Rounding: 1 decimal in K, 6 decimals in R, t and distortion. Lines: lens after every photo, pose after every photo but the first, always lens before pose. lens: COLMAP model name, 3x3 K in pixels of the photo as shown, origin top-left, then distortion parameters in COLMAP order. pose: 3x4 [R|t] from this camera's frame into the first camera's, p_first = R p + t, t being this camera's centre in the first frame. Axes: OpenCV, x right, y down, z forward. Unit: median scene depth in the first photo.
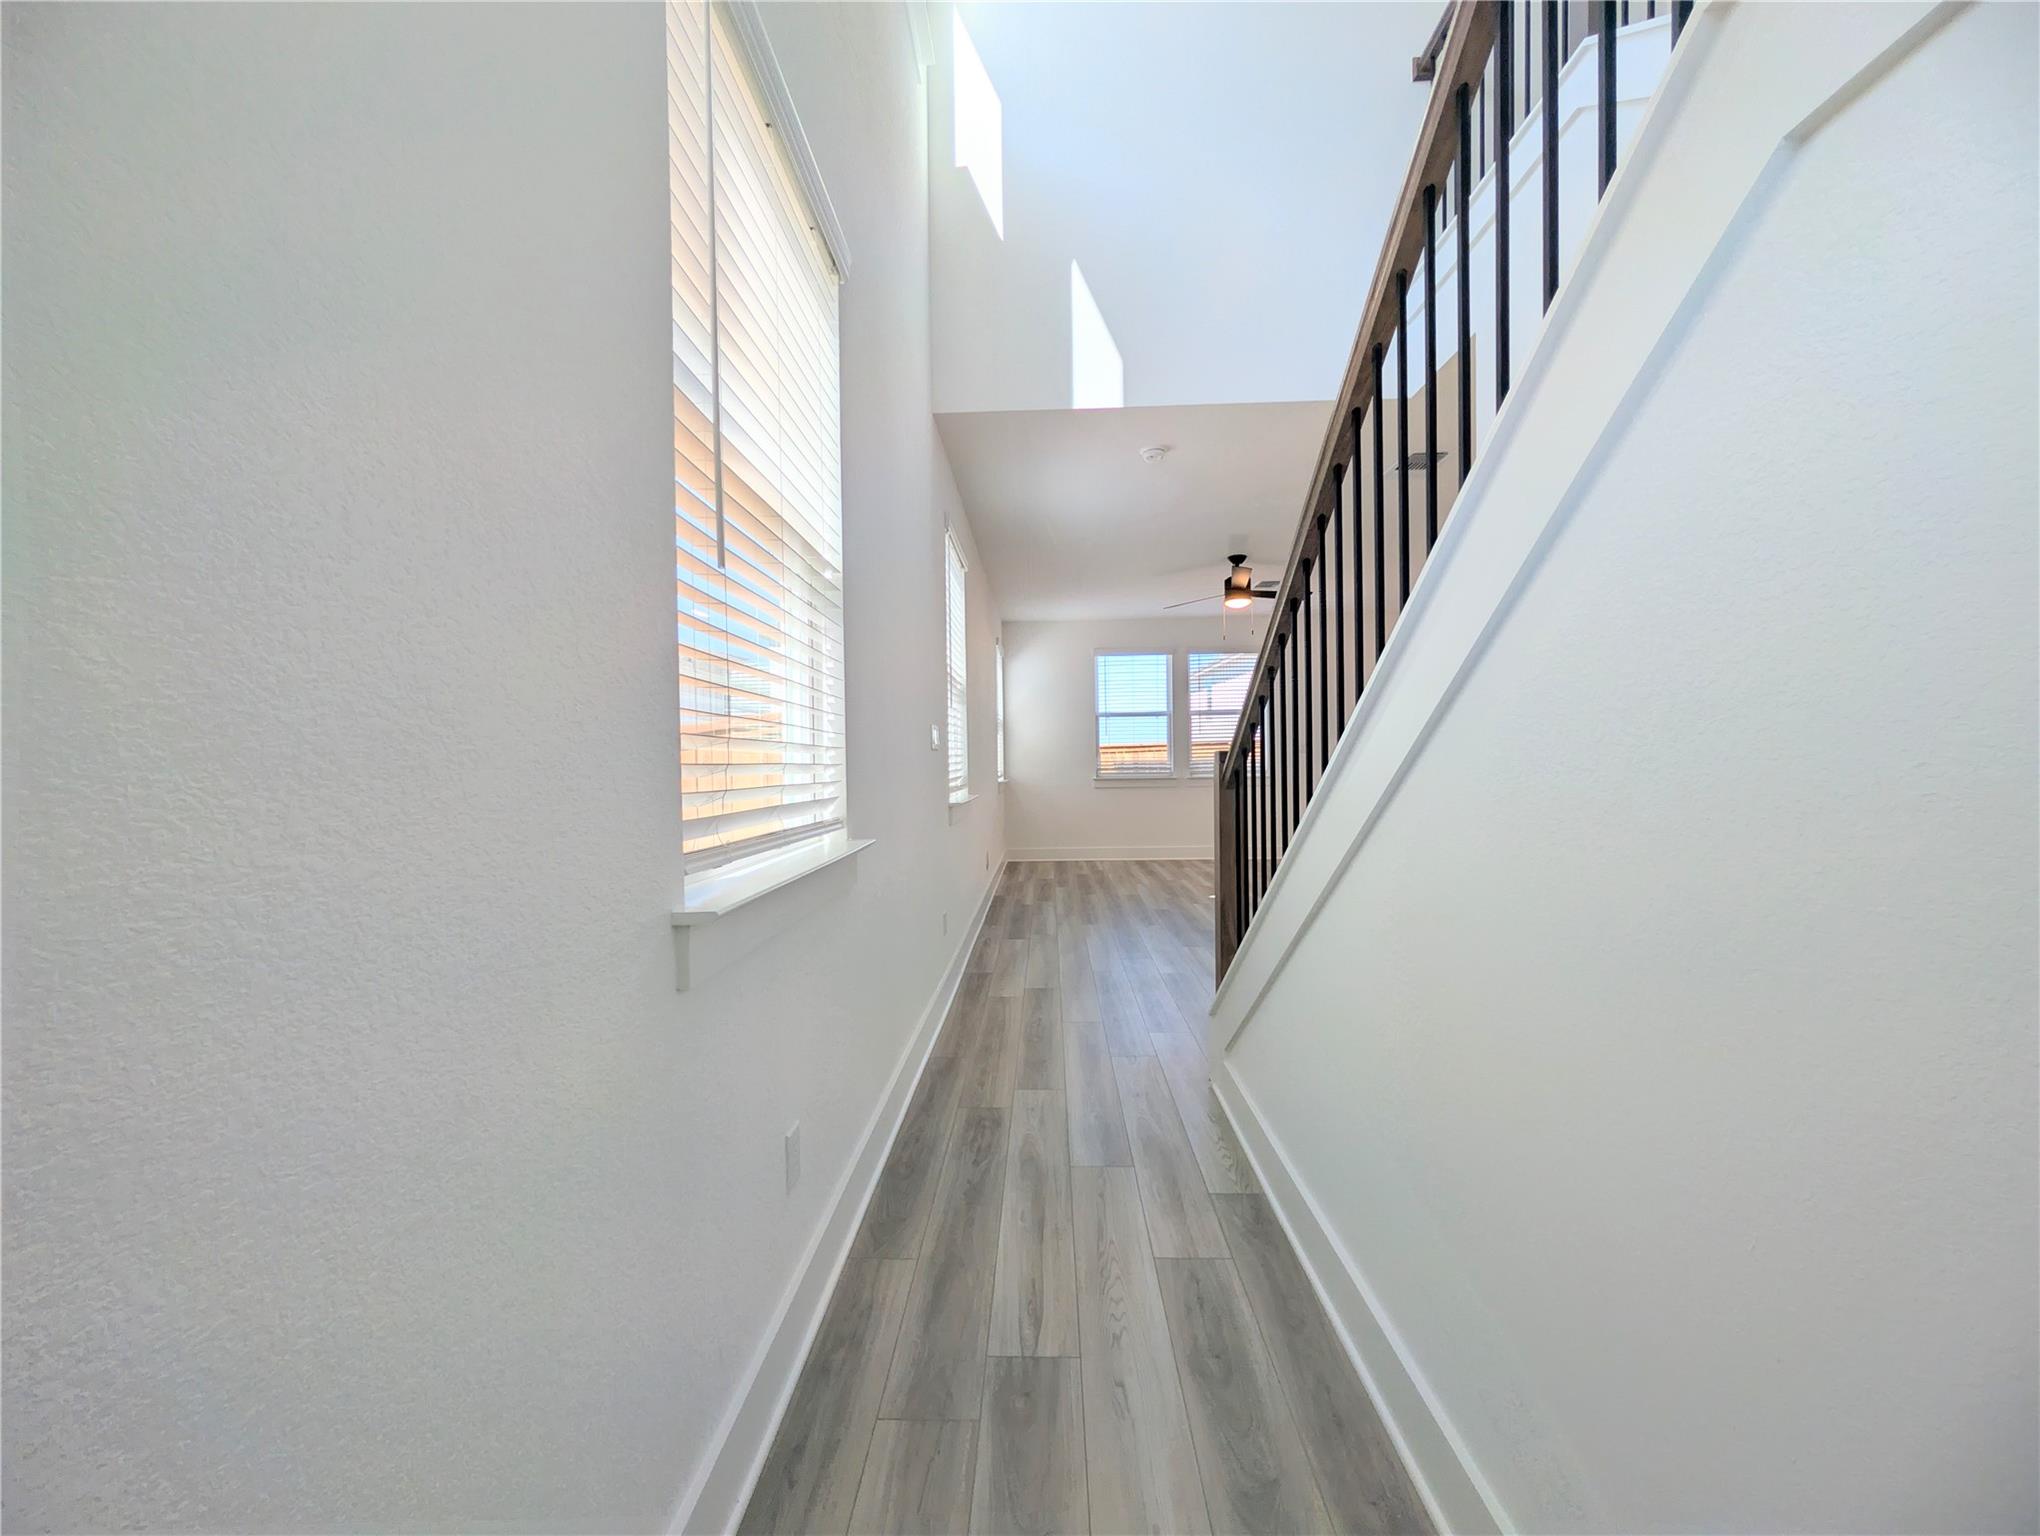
lens RADIAL K [[786.5, 0, 1015.9], [0, 786.5, 779.5], [0, 0, 1]] dist [-0.001485, 0.000461]
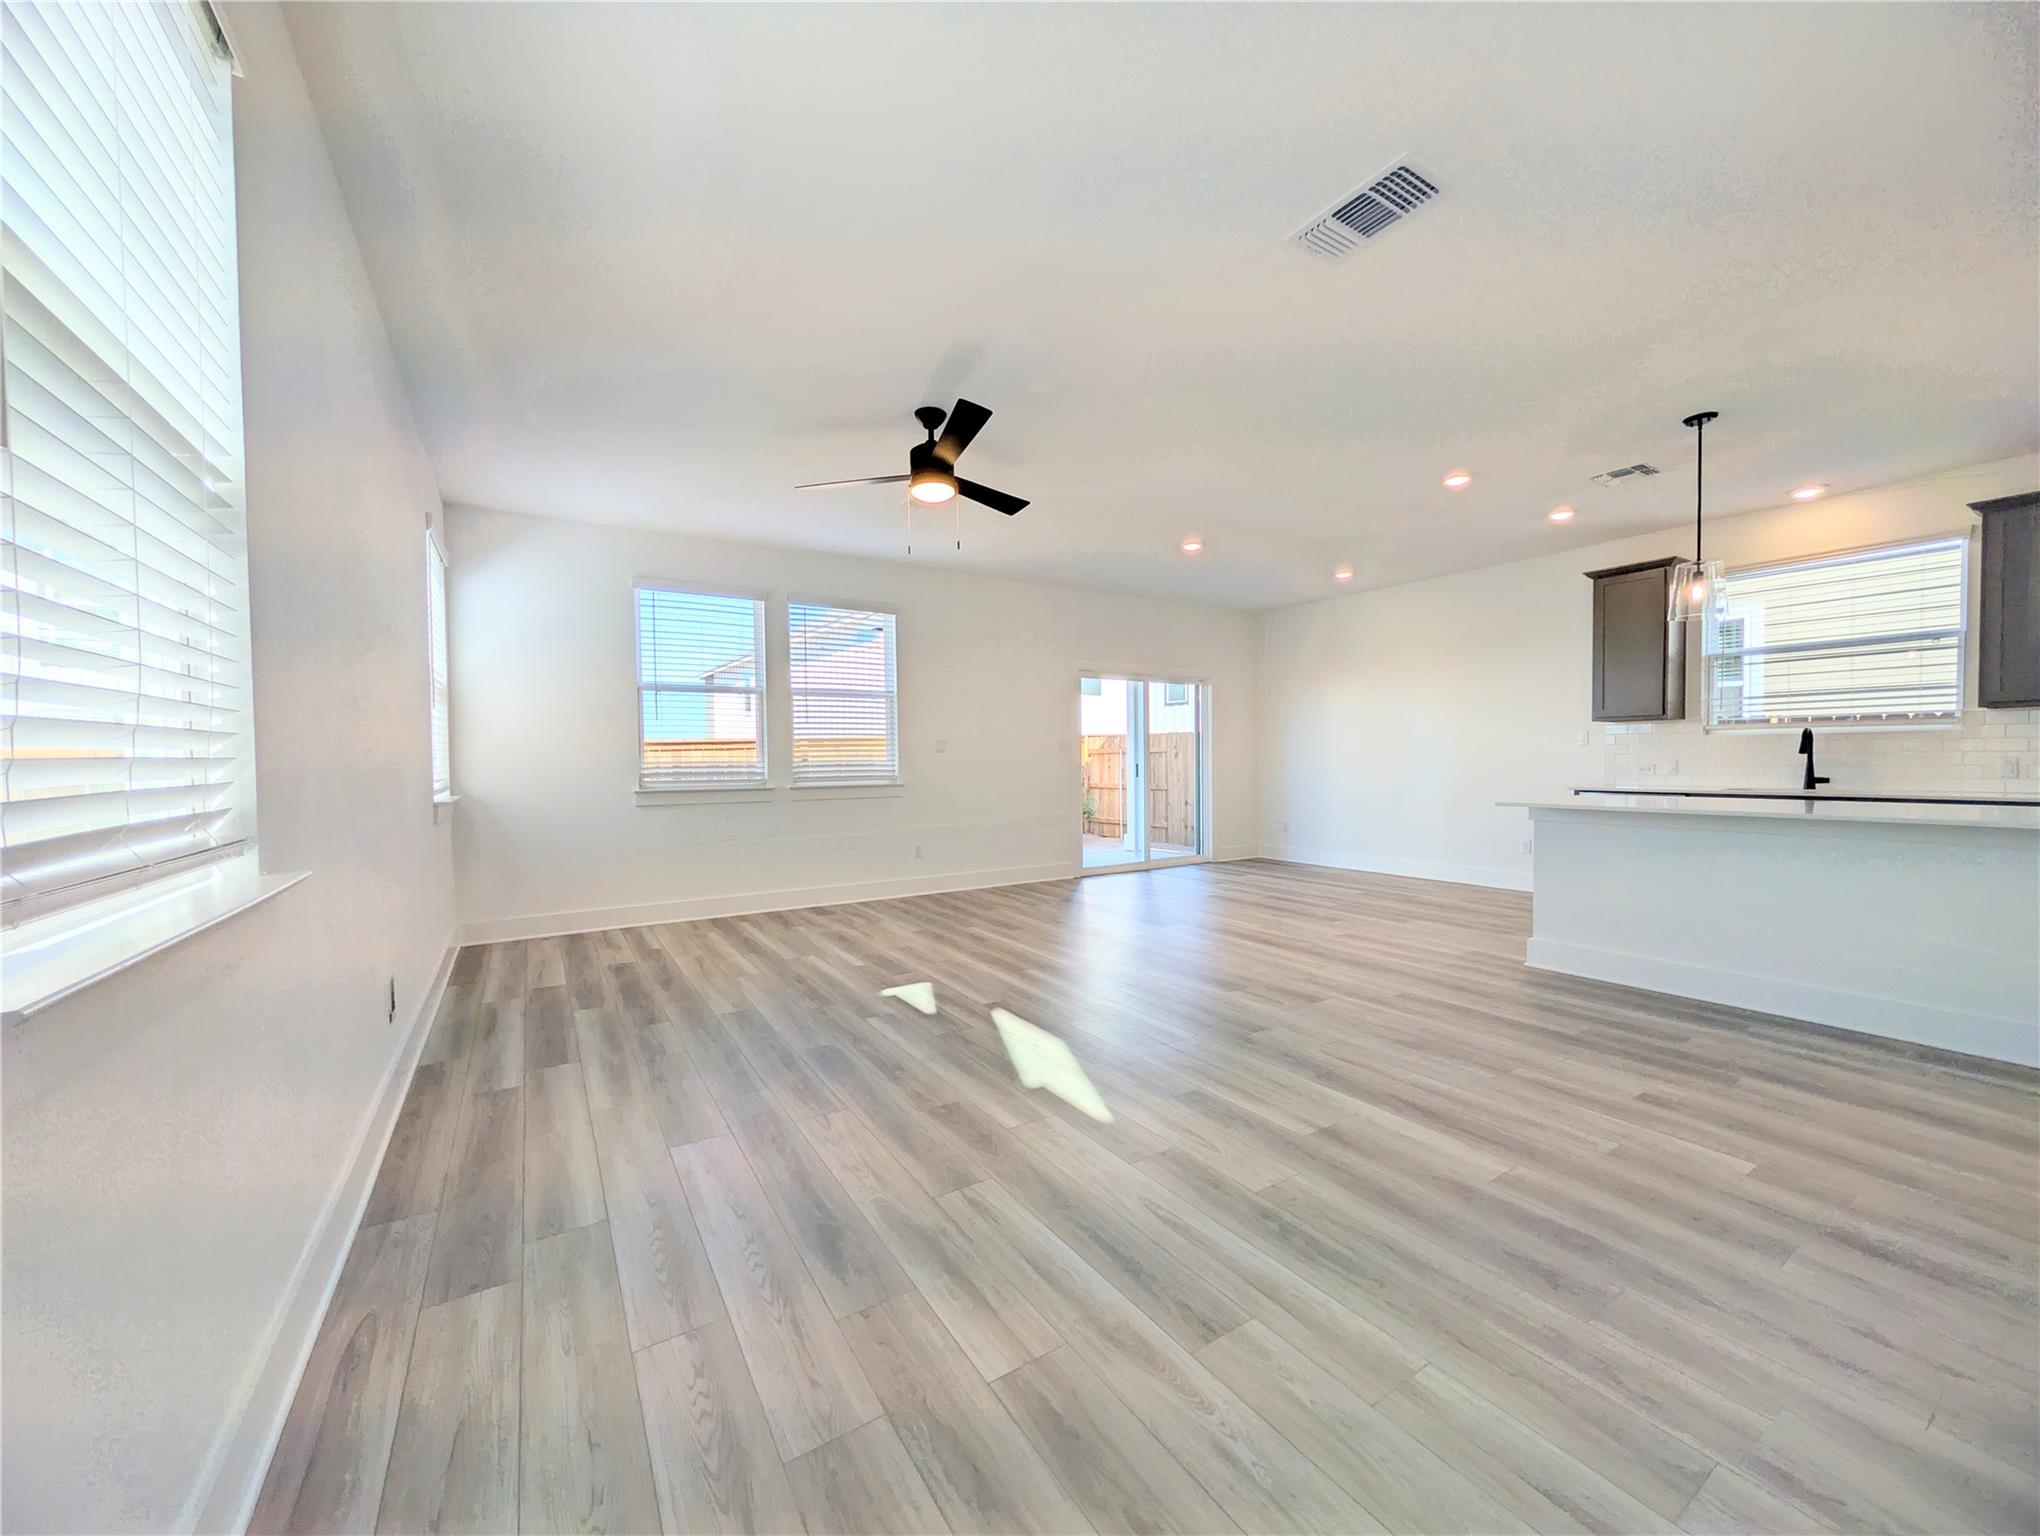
lens RADIAL K [[780.5, 0, 1019.4], [0, 780.5, 775.6], [0, 0, 1]] dist [0.002457, 0.000005]
pose [[0.824389, -0.008274, 0.565964, 0.002943], [0.012880, 0.999908, -0.004144, -0.007146], [-0.565877, 0.010706, 0.824420, 0.348770]]
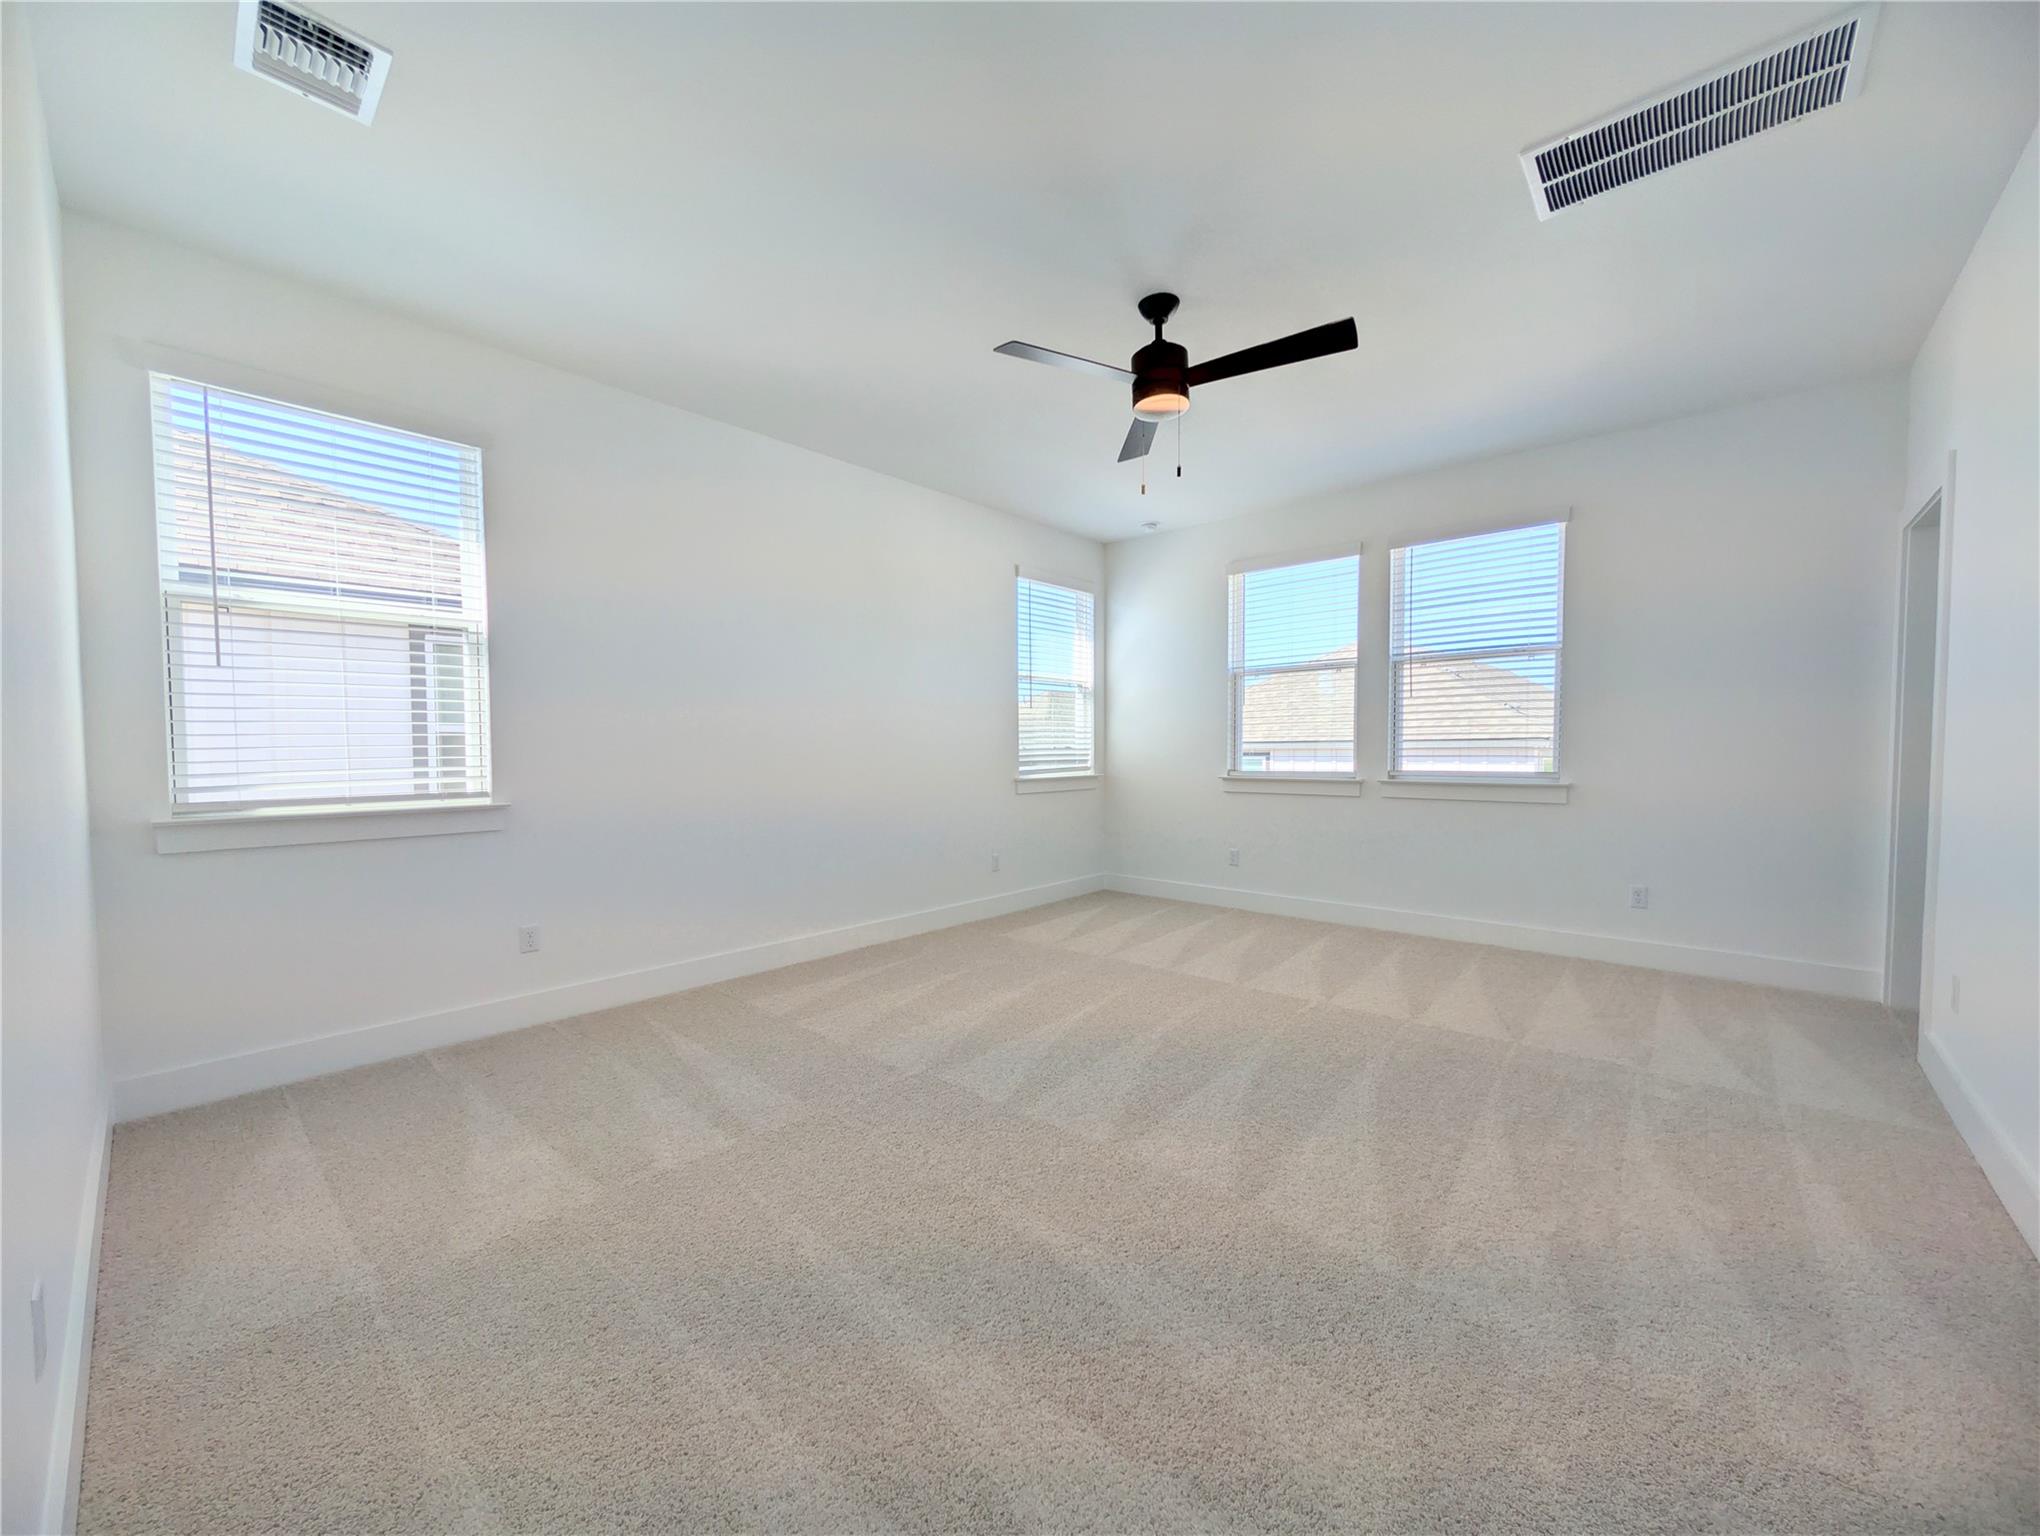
lens RADIAL K [[786.5, 0, 1015.9], [0, 786.5, 779.5], [0, 0, 1]] dist [-0.001485, 0.000461]
pose [[0.763440, 0.031615, -0.645104, 0.379382], [-0.009625, 0.999247, 0.037581, -0.021740], [0.645807, -0.022482, 0.763170, 0.439049]]
